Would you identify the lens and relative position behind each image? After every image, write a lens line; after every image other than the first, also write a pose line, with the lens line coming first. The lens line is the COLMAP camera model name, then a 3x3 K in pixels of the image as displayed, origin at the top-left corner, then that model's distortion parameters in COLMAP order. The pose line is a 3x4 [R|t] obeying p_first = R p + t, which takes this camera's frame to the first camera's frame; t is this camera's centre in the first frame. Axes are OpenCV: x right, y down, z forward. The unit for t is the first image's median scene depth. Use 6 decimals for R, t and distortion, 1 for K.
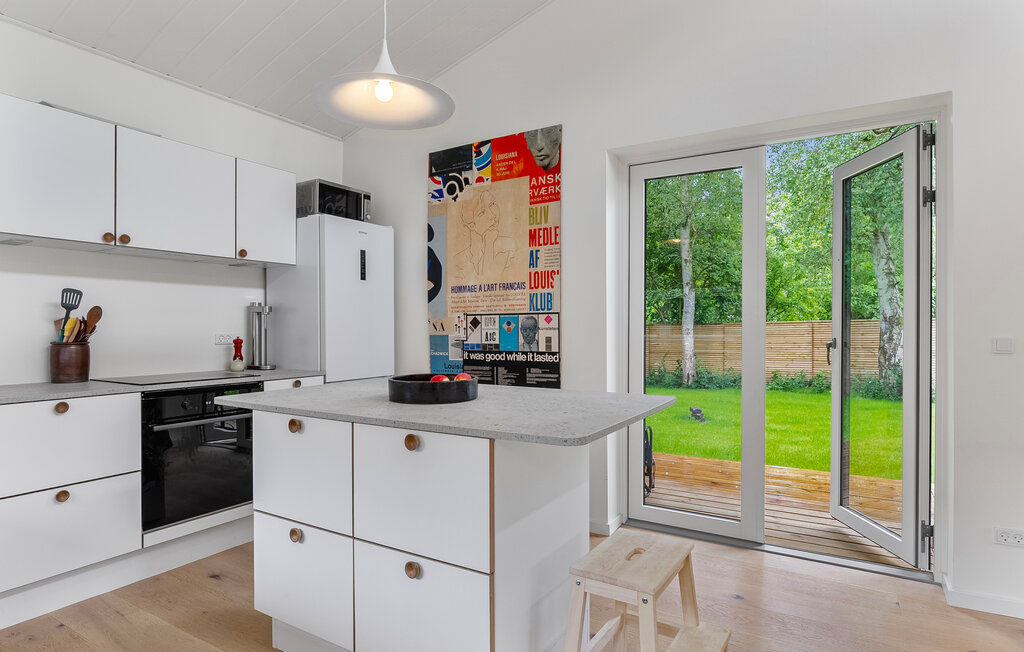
lens RADIAL K [[557.7, 0, 521.8], [0, 557.7, 326.8], [0, 0, 1]] dist [-0.001096, -0.000257]
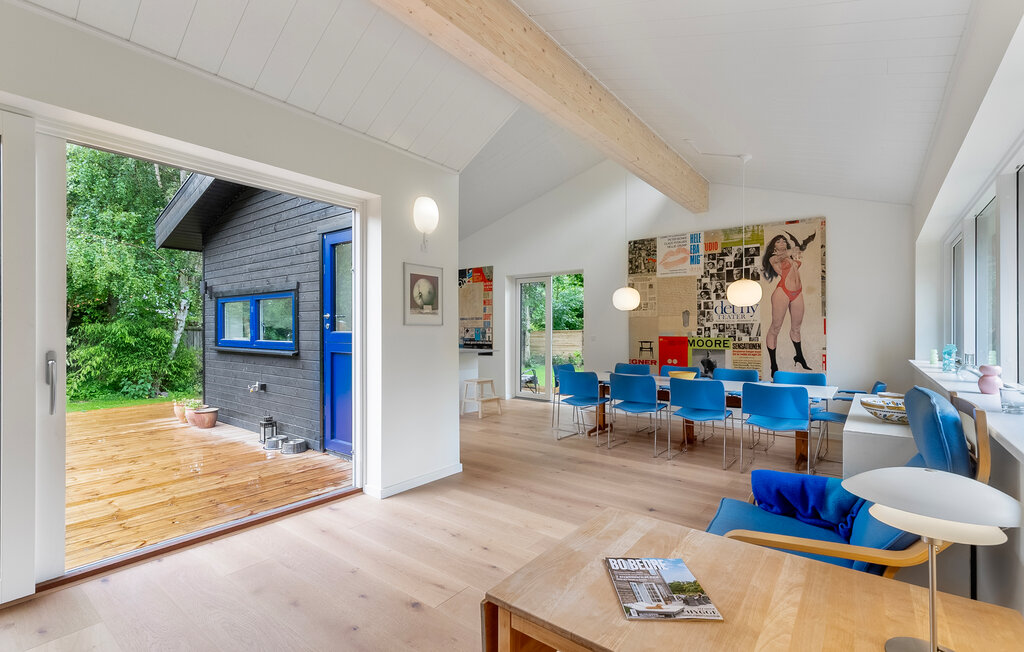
lens RADIAL K [[458.8, 0, 511.3], [0, 458.8, 326.7], [0, 0, 1]] dist [0.010660, -0.000112]
pose [[0.991817, 0.001166, -0.127661, 0.476882], [-0.001725, 0.999989, -0.004272, -0.020013], [0.127655, 0.004457, 0.991809, -1.424185]]
